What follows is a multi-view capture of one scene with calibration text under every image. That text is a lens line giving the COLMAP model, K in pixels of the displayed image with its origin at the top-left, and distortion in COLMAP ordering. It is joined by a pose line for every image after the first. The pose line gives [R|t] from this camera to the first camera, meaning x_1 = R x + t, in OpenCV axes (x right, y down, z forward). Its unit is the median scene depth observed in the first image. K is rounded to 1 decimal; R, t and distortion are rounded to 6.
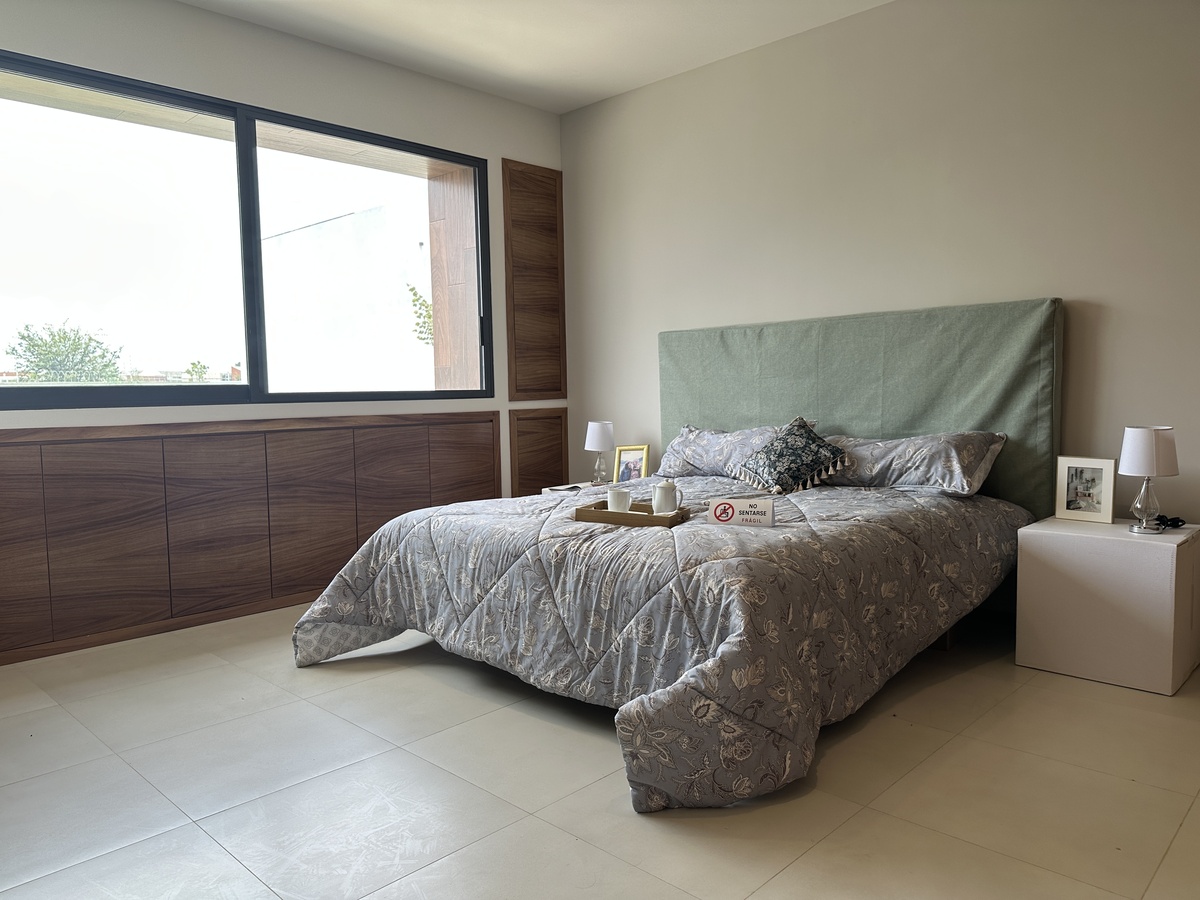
lens RADIAL K [[840.9, 0, 599.4], [0, 840.9, 452.3], [0, 0, 1]] dist [0.079142, -0.104332]
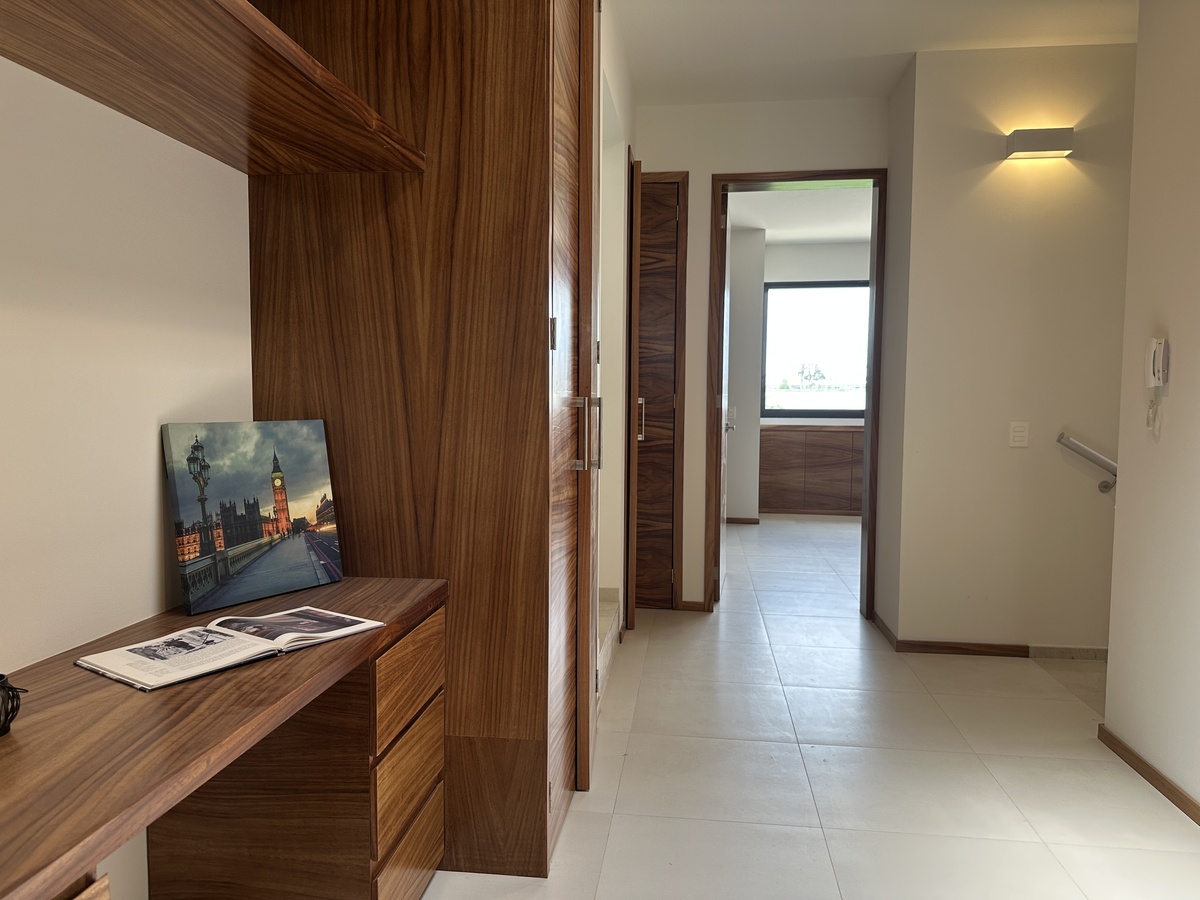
lens RADIAL K [[840.9, 0, 599.5], [0, 840.9, 447.6], [0, 0, 1]] dist [0.079142, -0.104332]
pose [[0.603437, 0.064192, -0.794823, 0.760549], [-0.077832, 0.996737, 0.021408, 0.024632], [0.793604, 0.048944, 0.606463, -0.793183]]
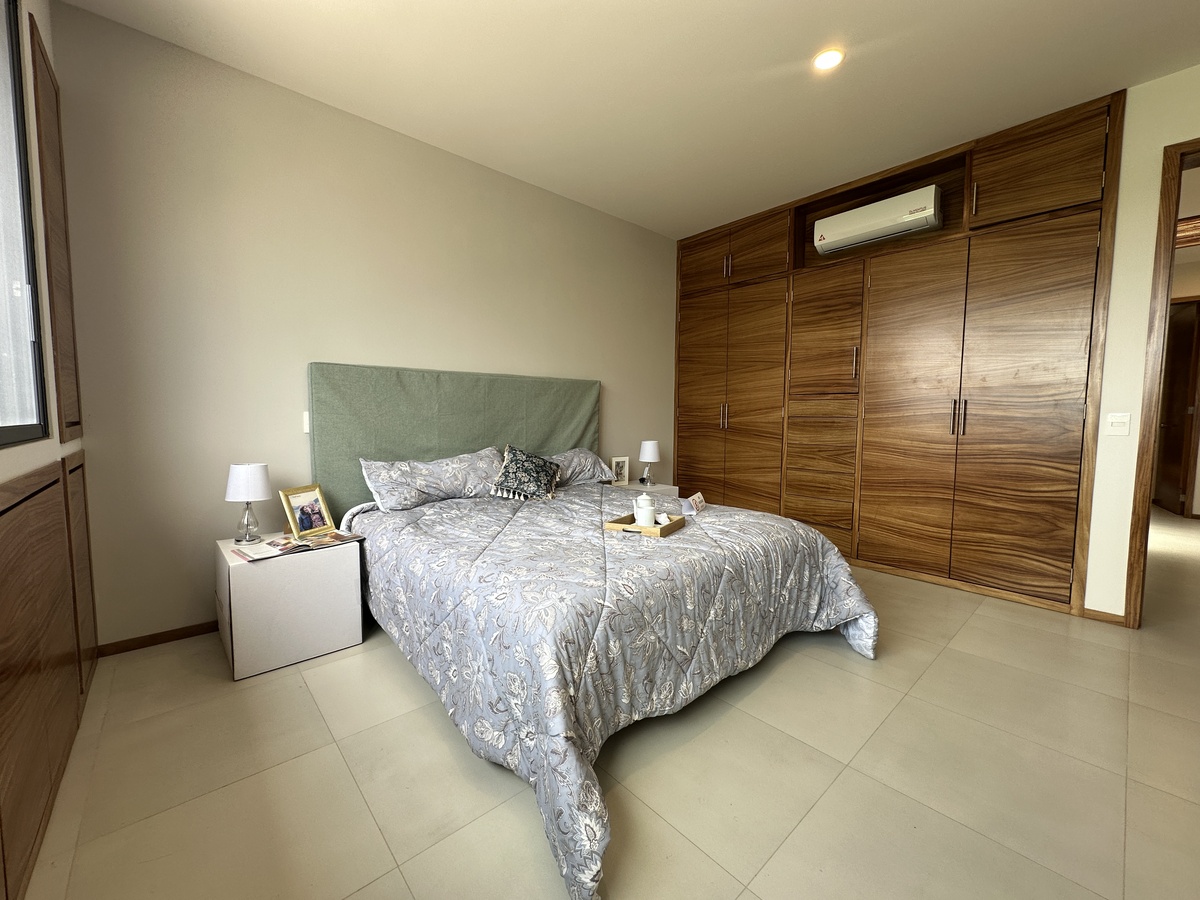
lens RADIAL K [[475.6, 0, 597.9], [0, 475.6, 448.8], [0, 0, 1]] dist [0.002503, -0.000048]
pose [[0.072823, -0.053831, 0.995891, -0.579575], [0.067049, 0.996548, 0.048964, -0.069254], [-0.995089, 0.063208, 0.076181, 0.867549]]
